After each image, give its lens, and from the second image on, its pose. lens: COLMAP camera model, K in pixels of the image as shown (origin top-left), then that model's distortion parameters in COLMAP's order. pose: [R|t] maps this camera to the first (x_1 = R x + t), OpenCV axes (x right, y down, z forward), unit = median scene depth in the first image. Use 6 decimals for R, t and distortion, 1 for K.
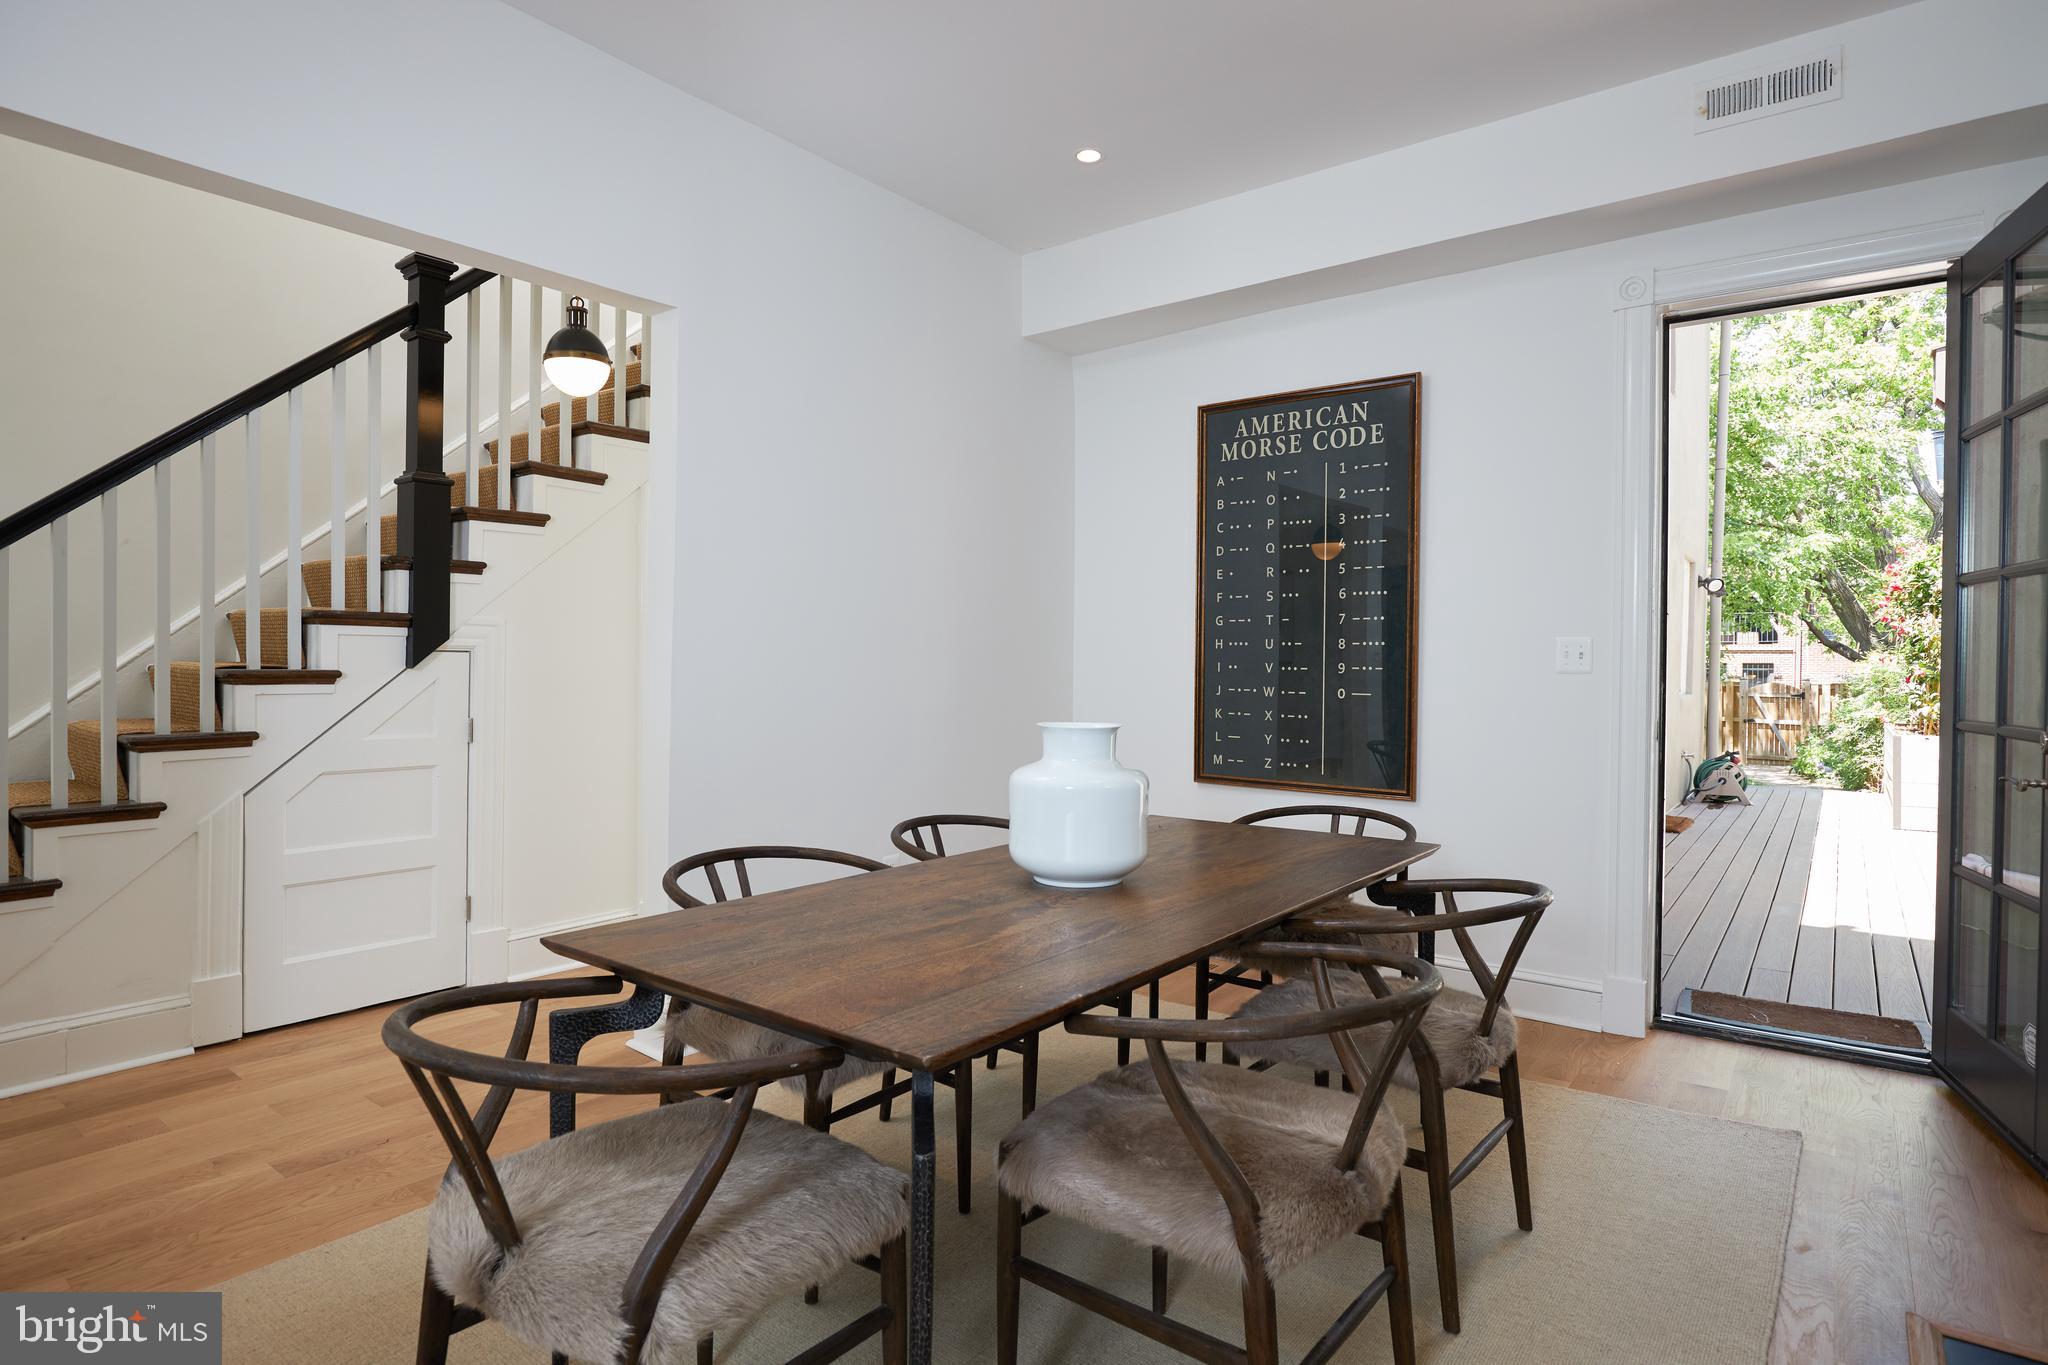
lens RADIAL K [[1077.2, 0, 1024.0], [0, 1077.2, 682.5], [0, 0, 1]] dist [-0.032952, 0.011756]
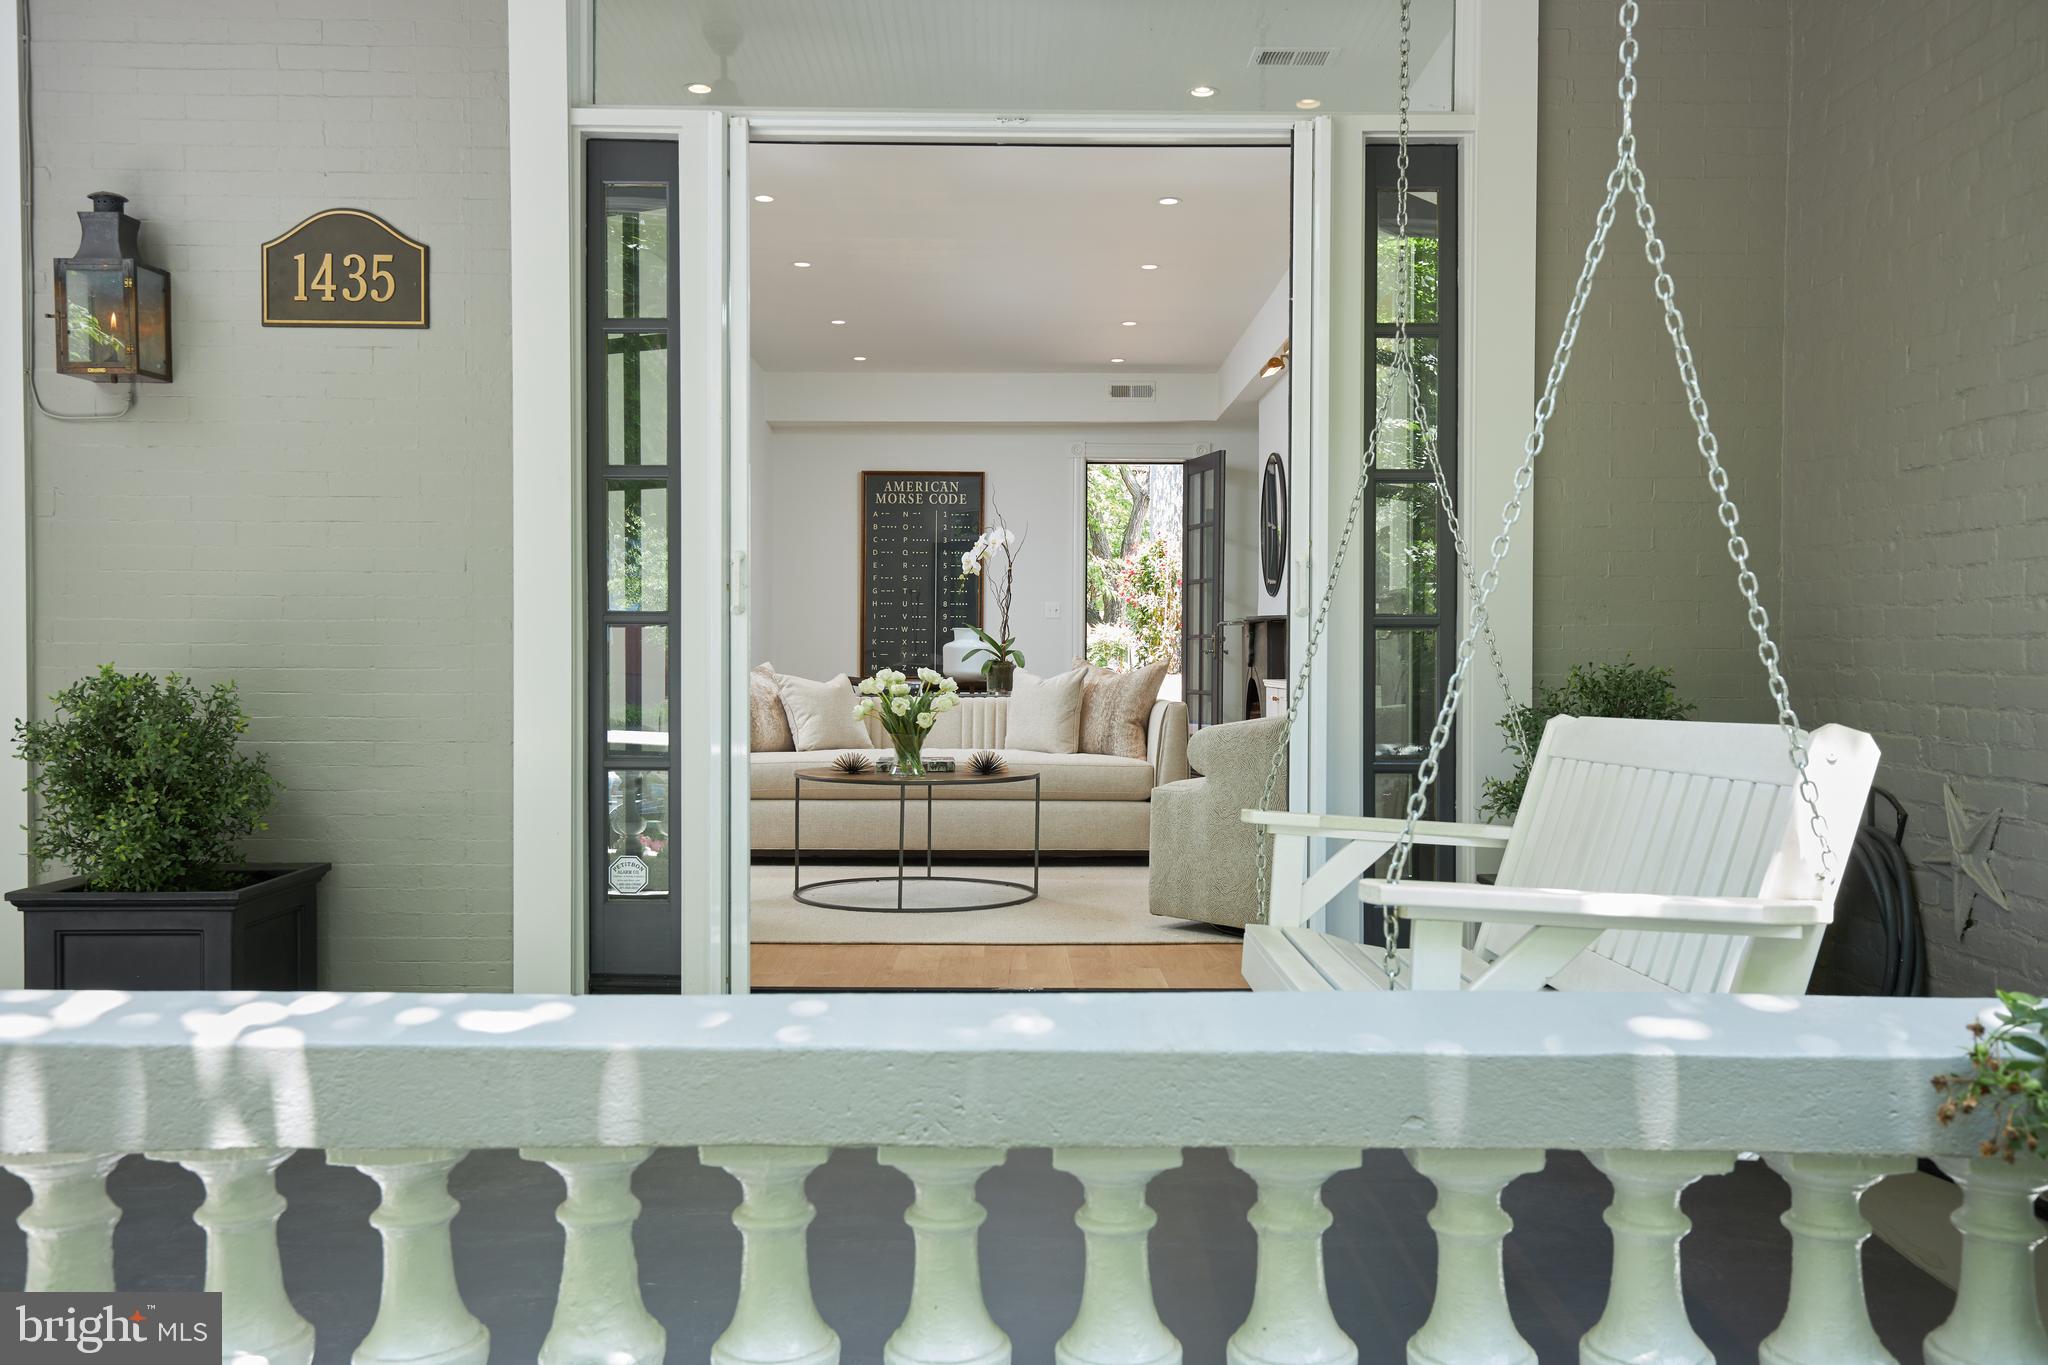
lens RADIAL K [[1721.5, 0, 1024.0], [0, 1721.5, 682.5], [0, 0, 1]] dist [0.004843, 0.000290]
pose [[0.788878, -0.011502, 0.614442, -1.461177], [0.010720, 0.999930, 0.004955, 0.089151], [-0.614456, 0.002677, 0.788946, -1.502234]]
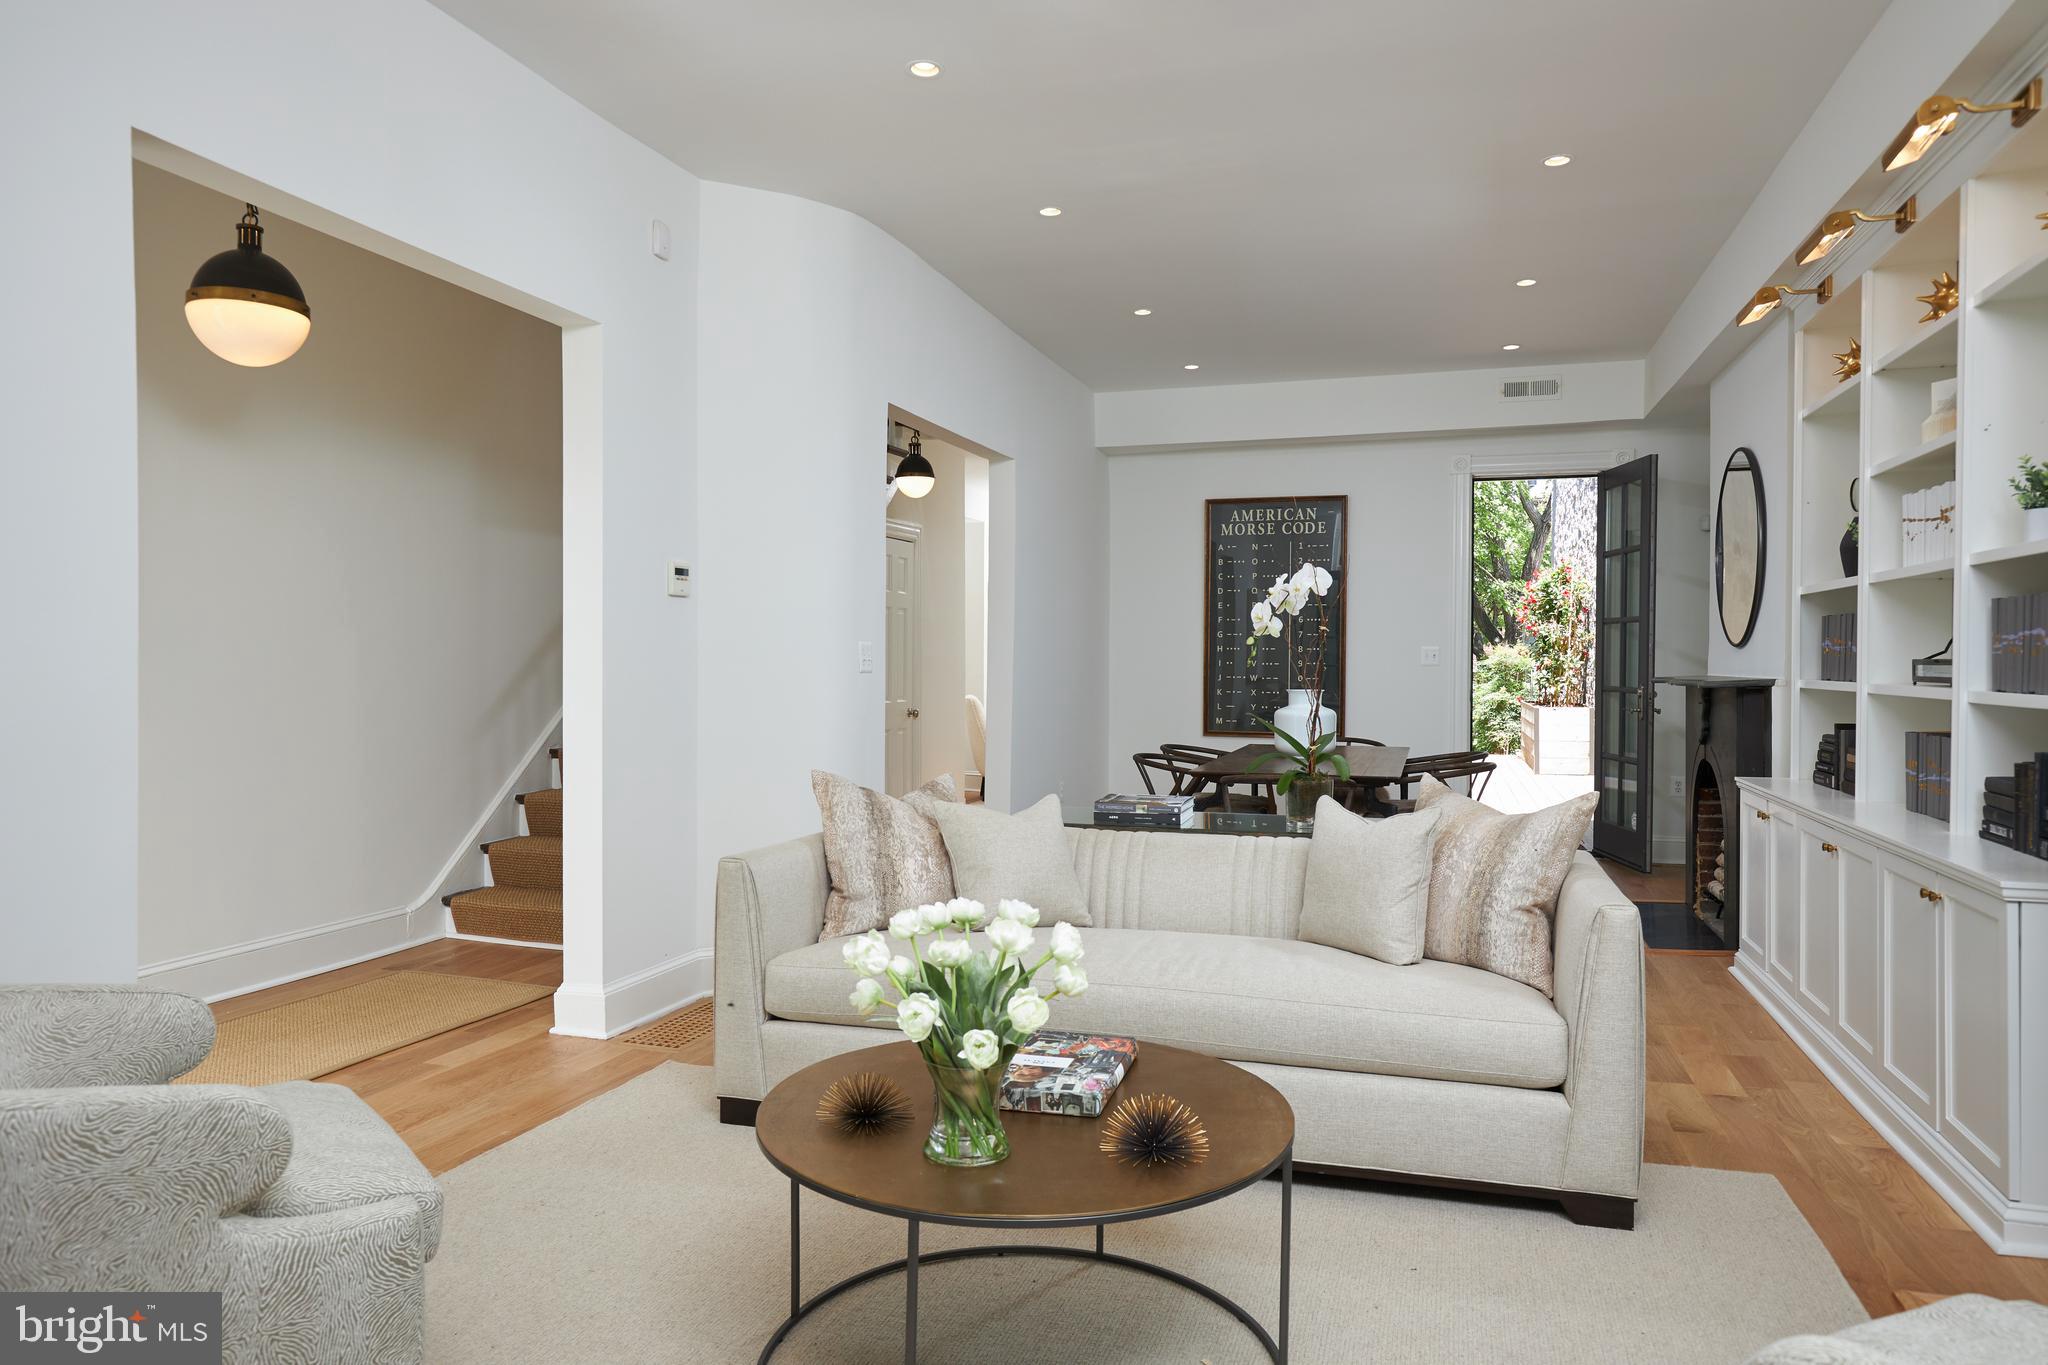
lens RADIAL K [[1321.4, 0, 1024.0], [0, 1321.4, 682.5], [0, 0, 1]] dist [-0.001674, -0.001456]
pose [[0.937174, -0.010847, 0.348693, -0.811567], [0.009686, 0.999940, 0.005073, 0.001775], [-0.348727, -0.001377, 0.937223, -0.776179]]
